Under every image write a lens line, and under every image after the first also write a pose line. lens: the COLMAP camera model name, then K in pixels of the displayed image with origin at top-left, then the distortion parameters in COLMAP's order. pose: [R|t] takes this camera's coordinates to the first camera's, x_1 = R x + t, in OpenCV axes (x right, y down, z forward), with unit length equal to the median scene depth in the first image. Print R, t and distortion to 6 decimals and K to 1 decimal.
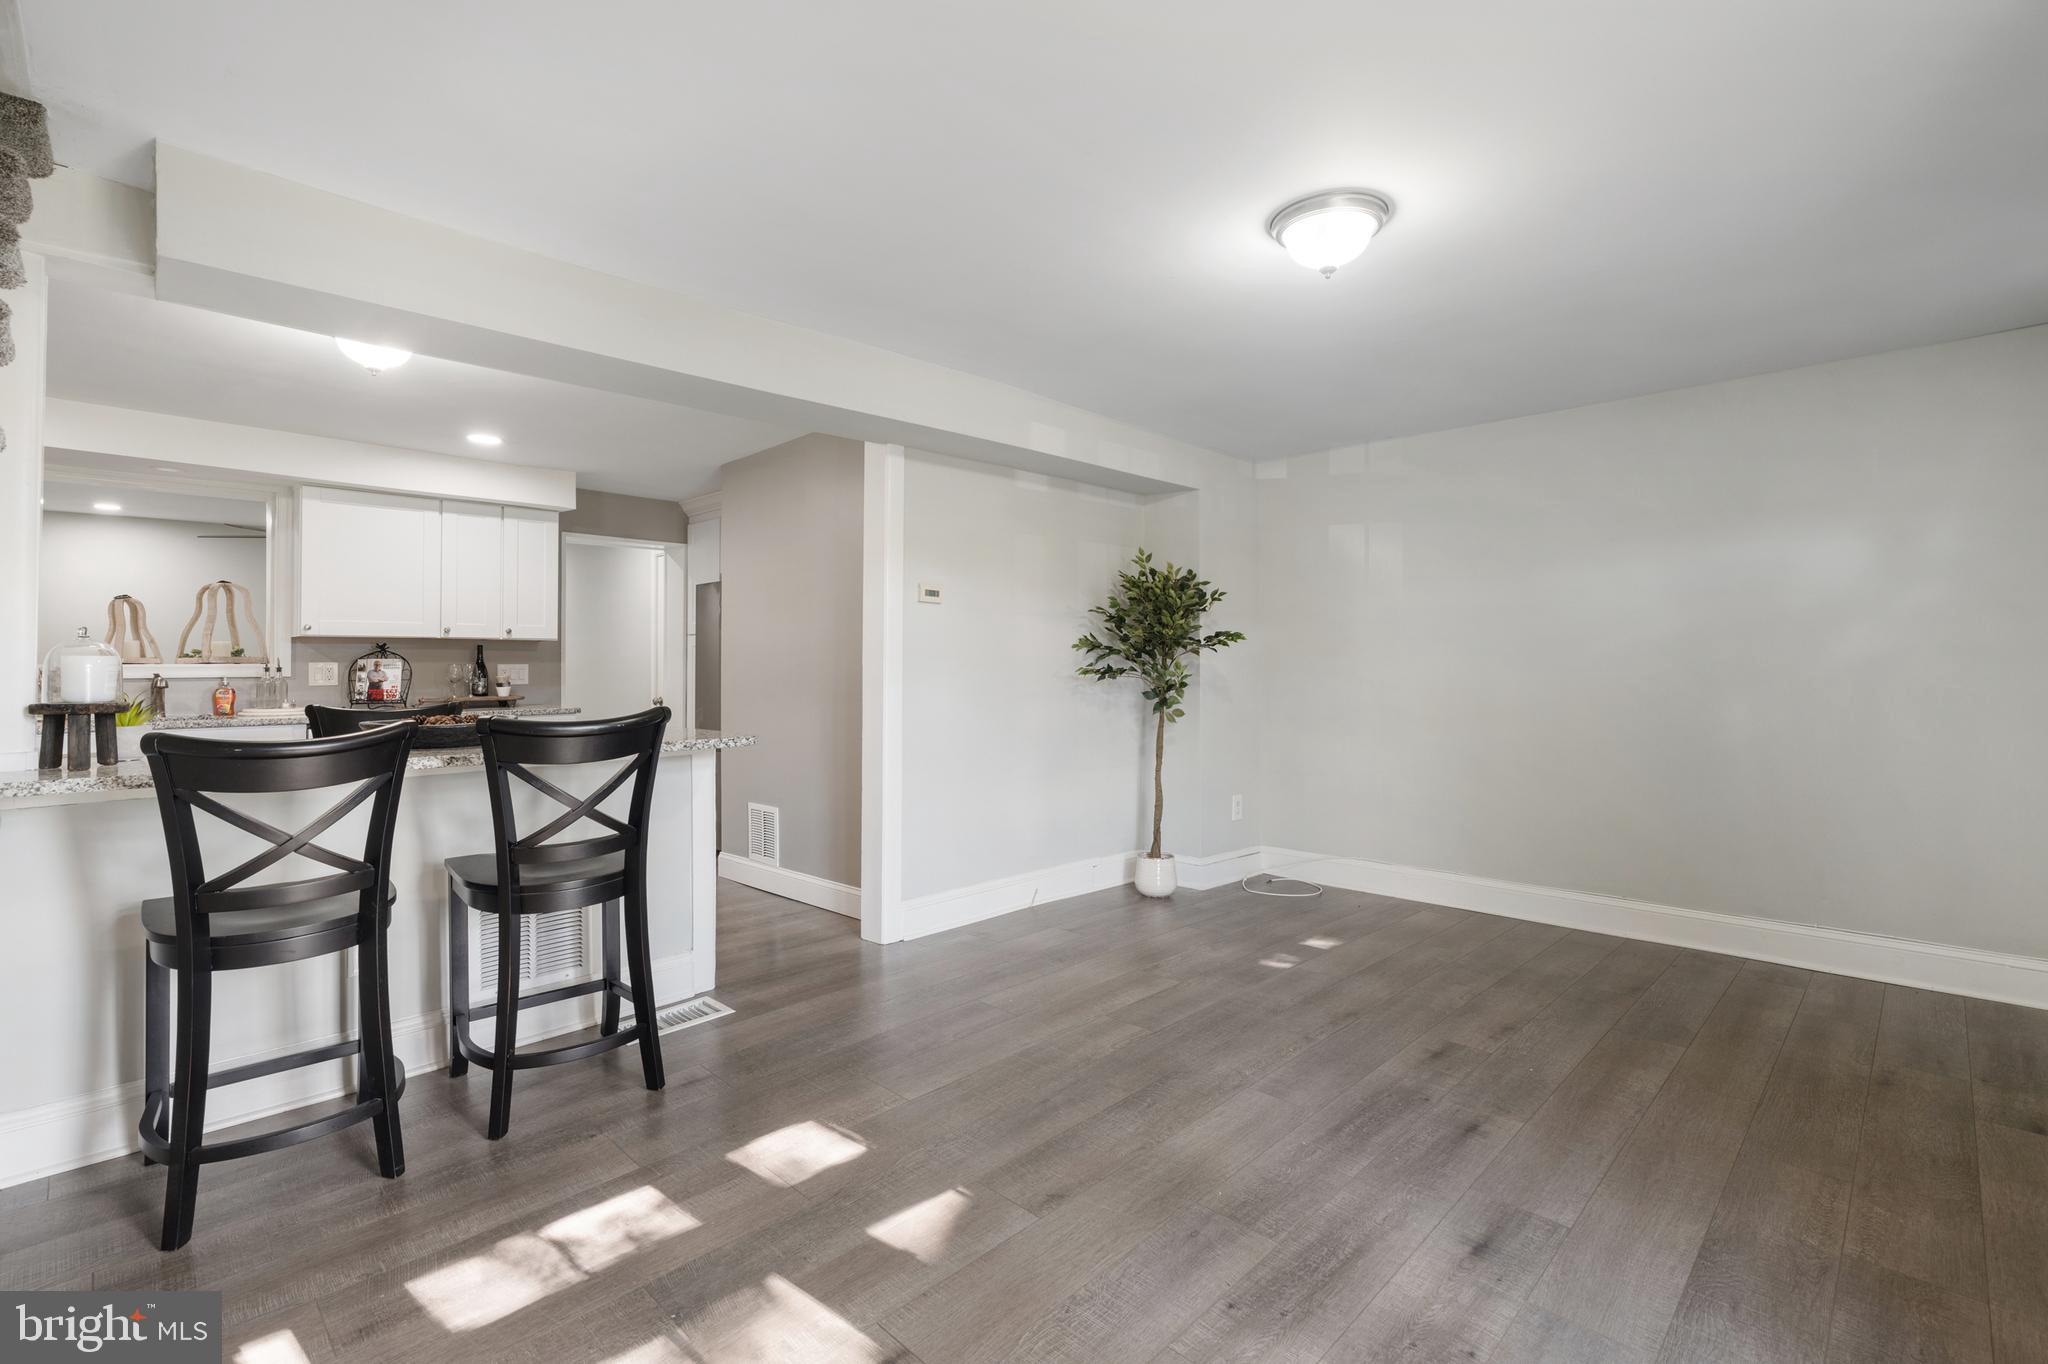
lens RADIAL K [[929.4, 0, 1002.8], [0, 929.4, 661.5], [0, 0, 1]] dist [-0.002098, -0.000663]
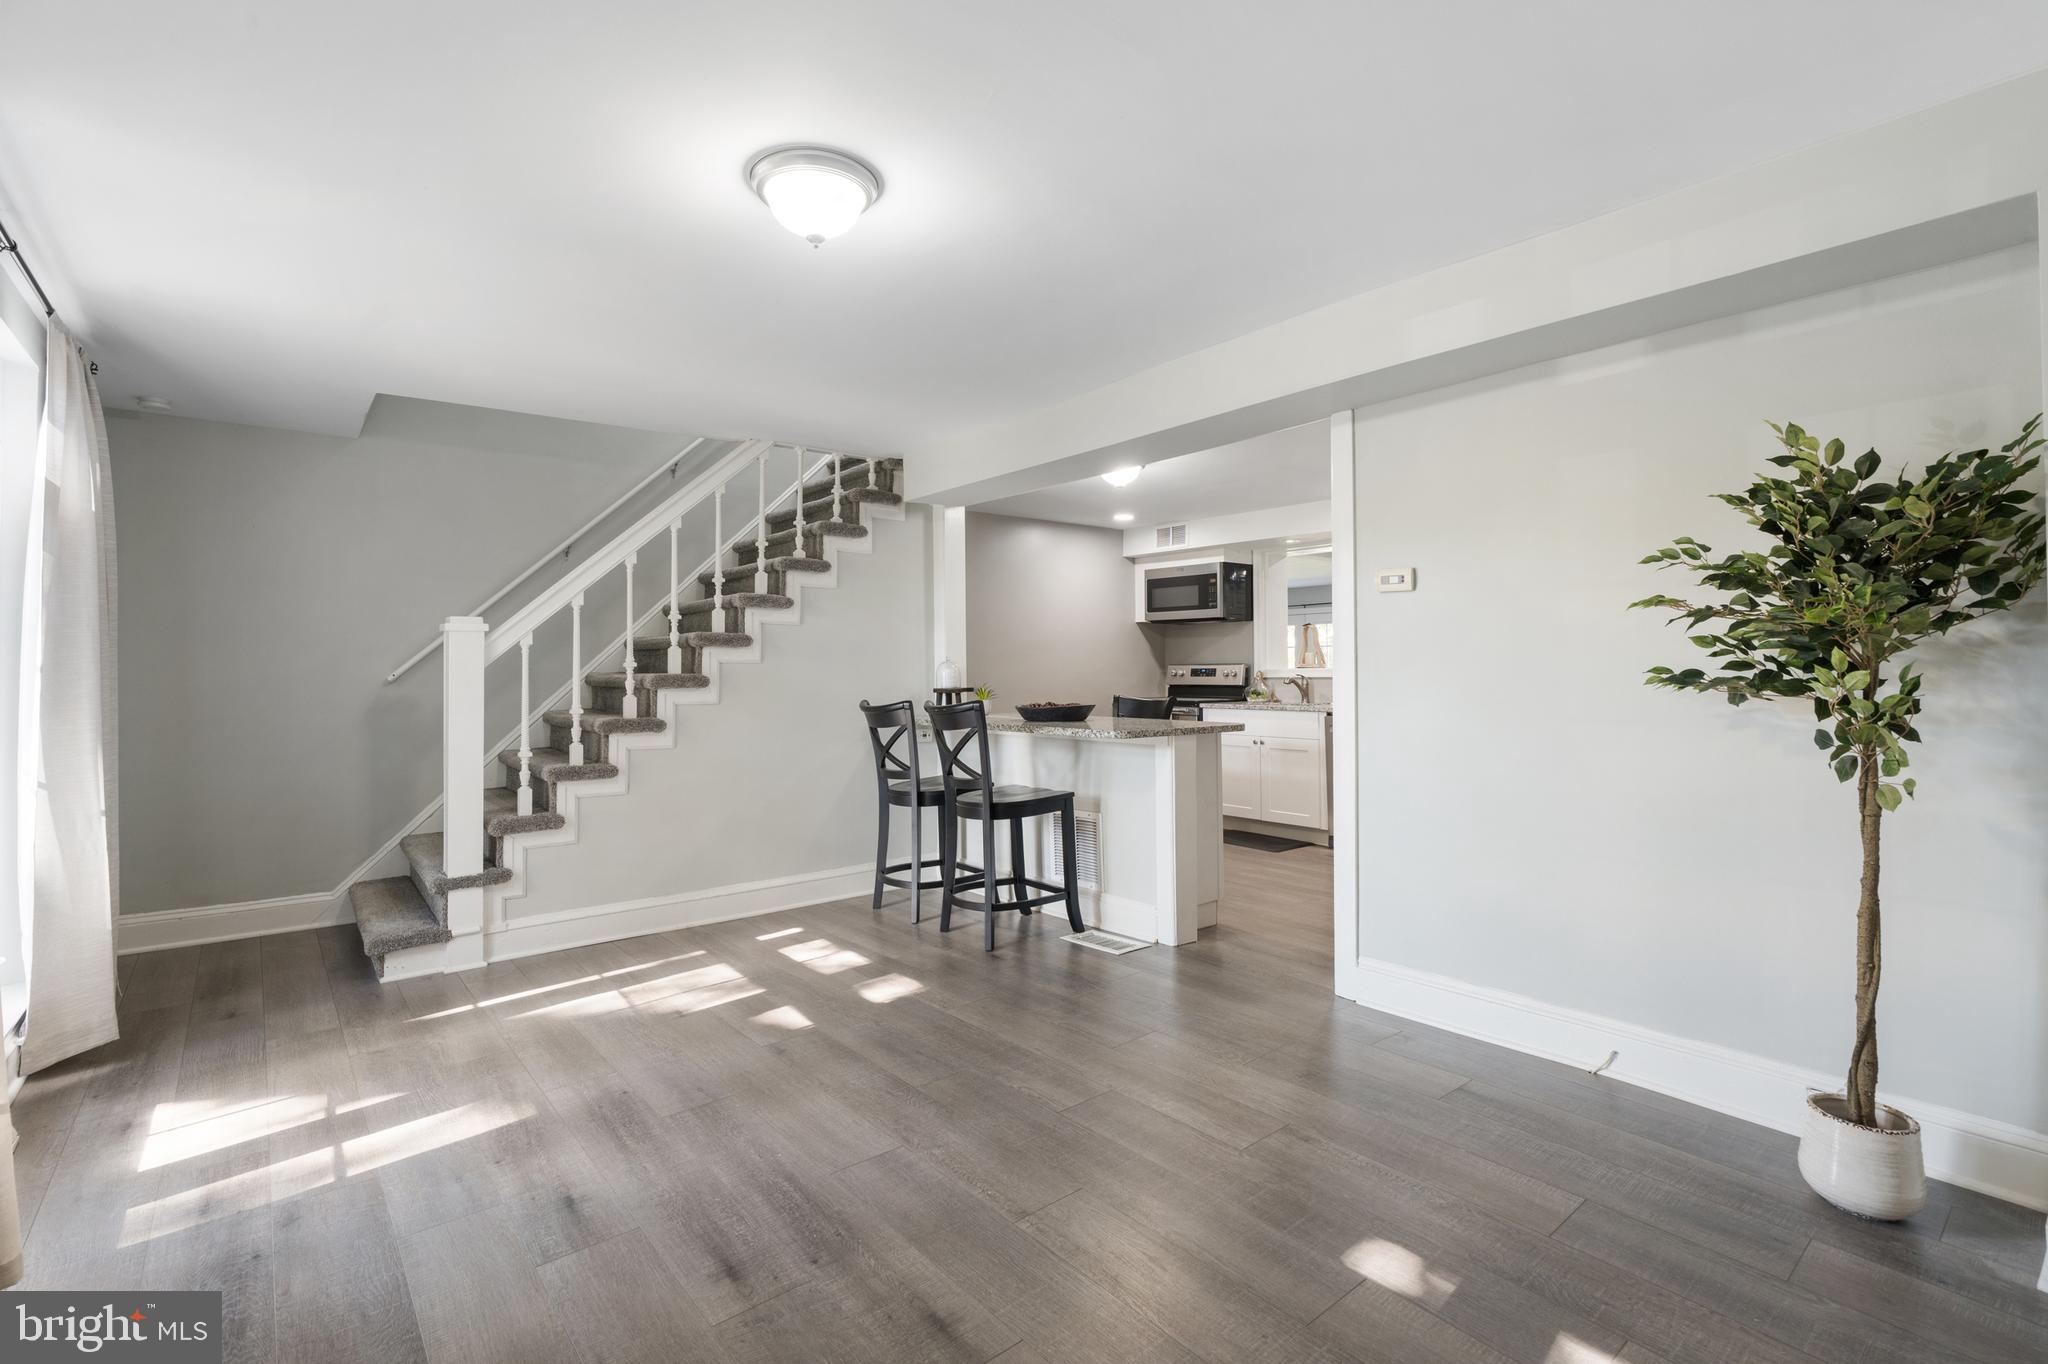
lens RADIAL K [[918.6, 0, 1017.6], [0, 918.6, 658.5], [0, 0, 1]] dist [-0.002136, 0.000280]
pose [[-0.083663, -0.010405, -0.996440, 0.944021], [0.010771, 0.999878, -0.011346, -0.001923], [0.996436, -0.011682, -0.083541, 0.981037]]
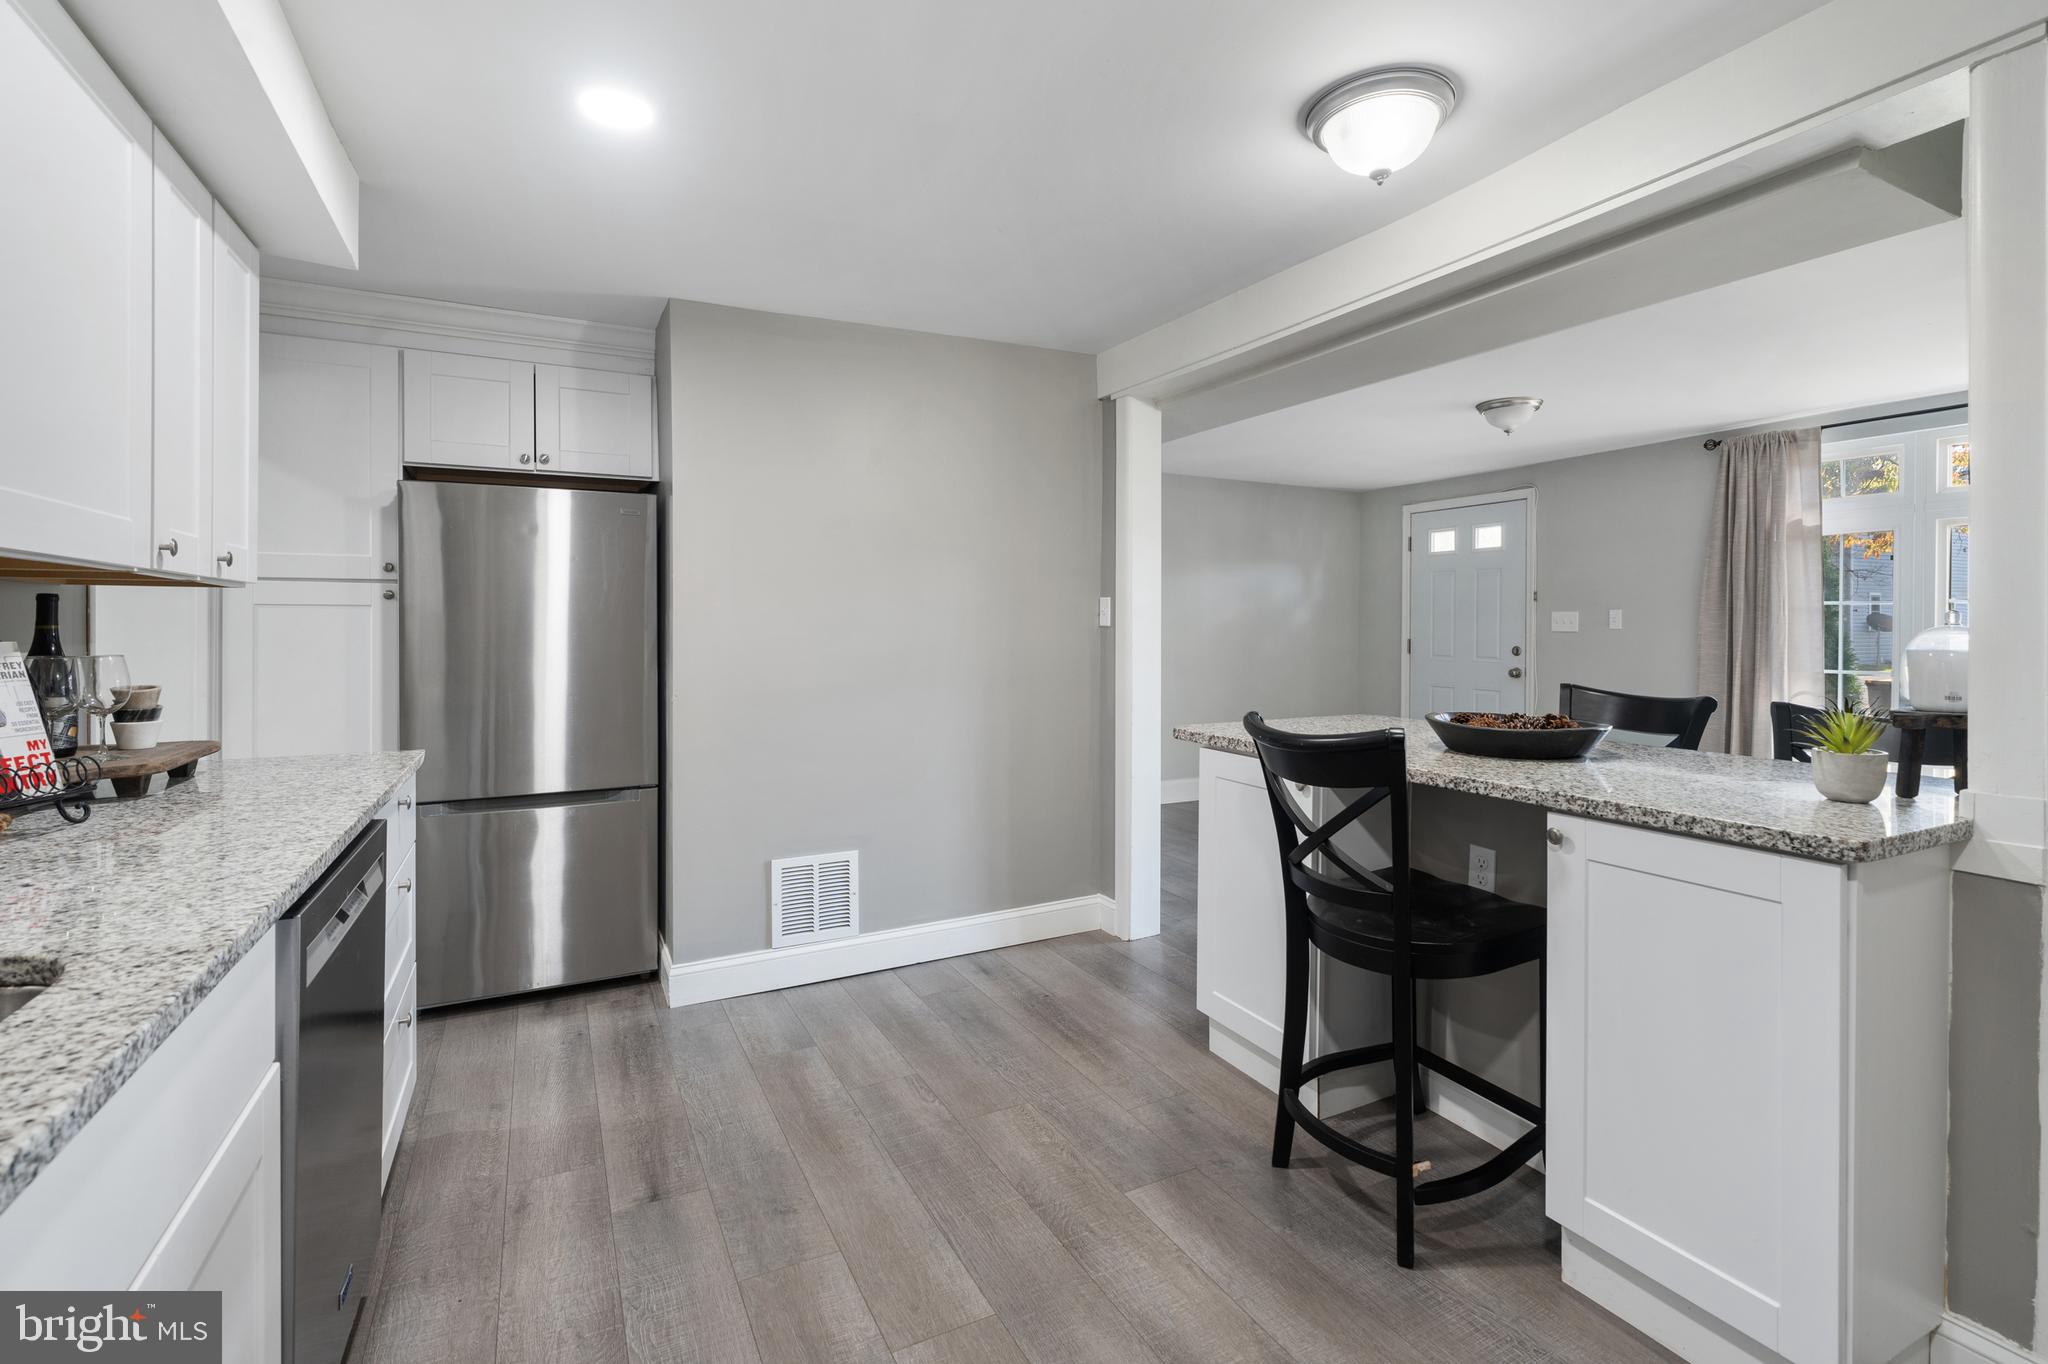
lens RADIAL K [[933.4, 0, 1033.7], [0, 933.4, 630.3], [0, 0, 1]] dist [0.000578, -0.000154]
pose [[0.294432, -0.001586, 0.955671, -1.382866], [-0.005809, 0.999977, 0.003449, -0.014889], [-0.955655, -0.006567, 0.294416, 1.067576]]
